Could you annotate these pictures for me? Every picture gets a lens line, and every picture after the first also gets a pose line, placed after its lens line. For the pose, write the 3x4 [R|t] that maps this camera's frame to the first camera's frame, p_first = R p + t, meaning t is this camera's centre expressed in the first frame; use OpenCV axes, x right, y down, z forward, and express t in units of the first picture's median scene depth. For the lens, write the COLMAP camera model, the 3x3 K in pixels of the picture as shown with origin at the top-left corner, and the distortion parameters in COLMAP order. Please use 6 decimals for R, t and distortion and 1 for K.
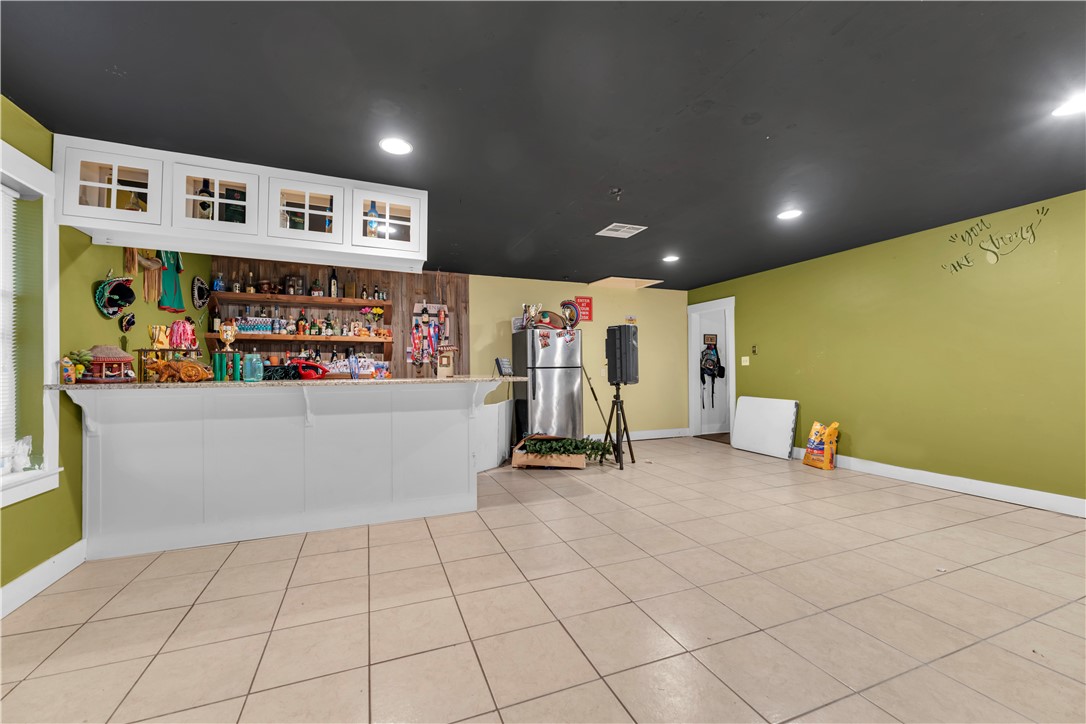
lens RADIAL K [[438.4, 0, 542.9], [0, 438.4, 364.8], [0, 0, 1]] dist [0.006332, -0.001161]
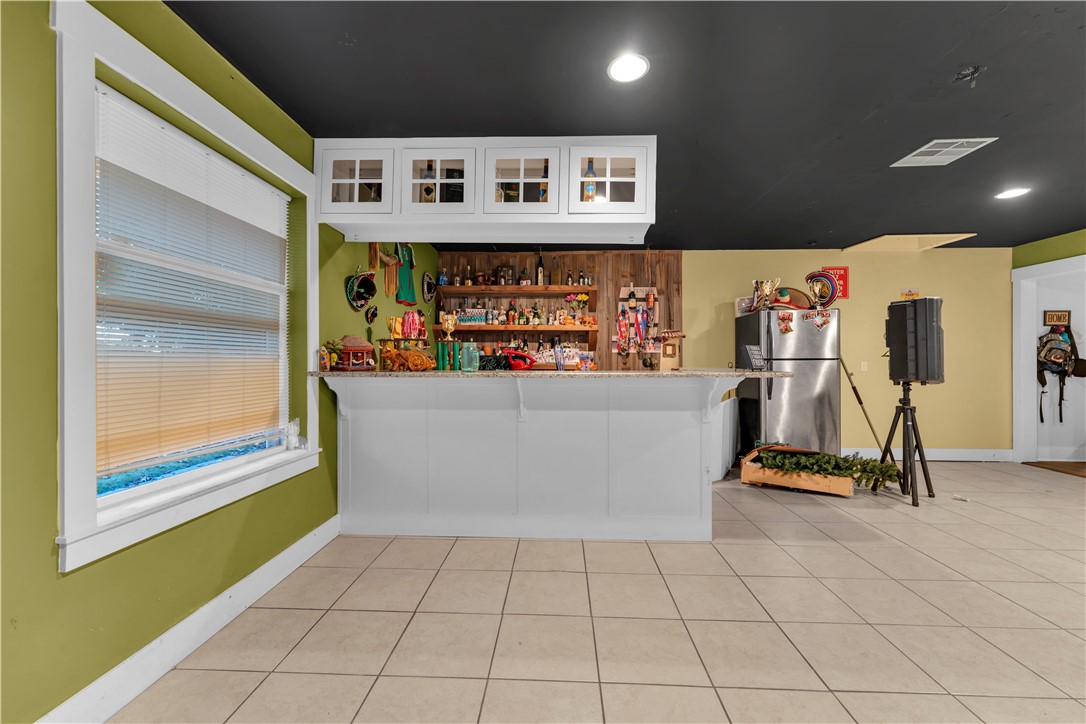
lens RADIAL K [[438.4, 0, 544.0], [0, 438.4, 359.5], [0, 0, 1]] dist [0.006332, -0.001161]
pose [[0.914338, 0.006569, -0.404898, -0.092437], [-0.003631, 0.999961, 0.008024, 0.002677], [0.404935, -0.005867, 0.914327, 0.141486]]
